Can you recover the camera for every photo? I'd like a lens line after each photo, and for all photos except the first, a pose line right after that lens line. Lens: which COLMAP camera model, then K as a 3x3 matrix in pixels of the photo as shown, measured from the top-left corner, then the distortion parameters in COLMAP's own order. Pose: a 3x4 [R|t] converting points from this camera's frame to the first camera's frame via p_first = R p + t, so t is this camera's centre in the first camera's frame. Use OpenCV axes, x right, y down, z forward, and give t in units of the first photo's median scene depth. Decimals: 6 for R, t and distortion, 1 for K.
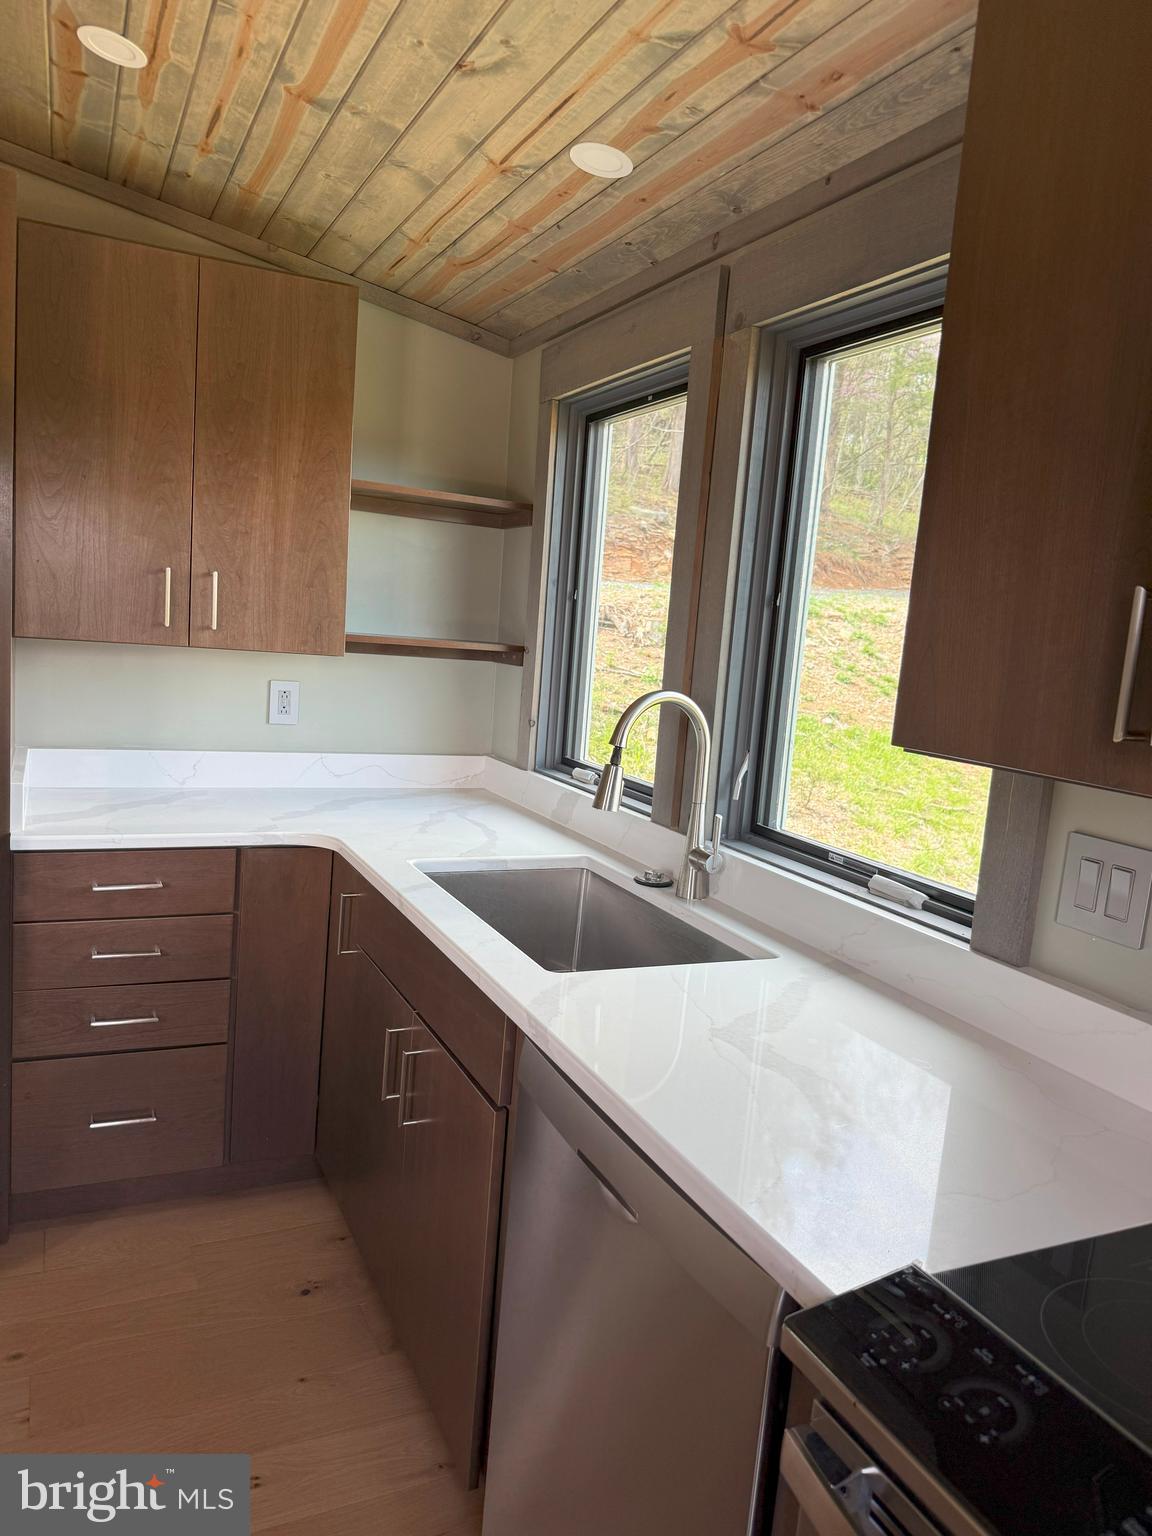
lens RADIAL K [[1085.9, 0, 576.2], [0, 1085.9, 776.8], [0, 0, 1]] dist [0.009415, -0.024234]
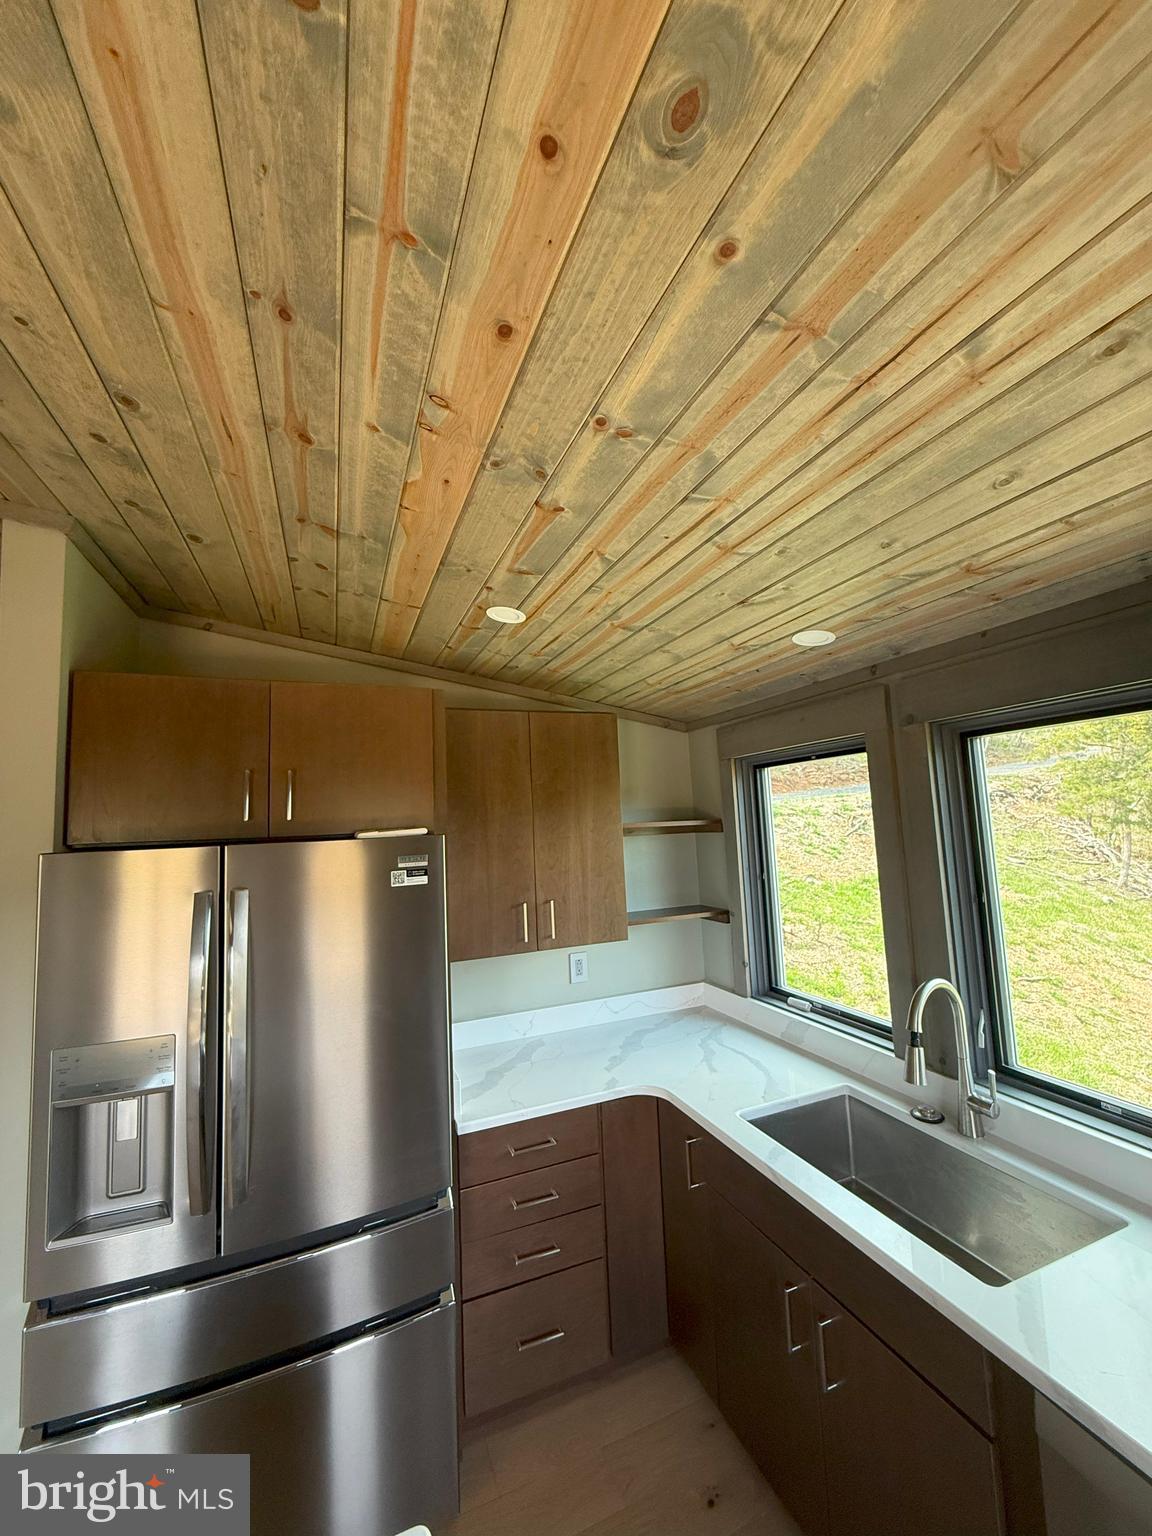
lens RADIAL K [[613.3, 0, 576.5], [0, 613.3, 763.0], [0, 0, 1]] dist [-0.015960, 0.000793]
pose [[0.990405, -0.125521, -0.057821, -0.238922], [0.107604, 0.962949, -0.247287, -0.169606], [0.086719, 0.238692, 0.967216, 0.121128]]
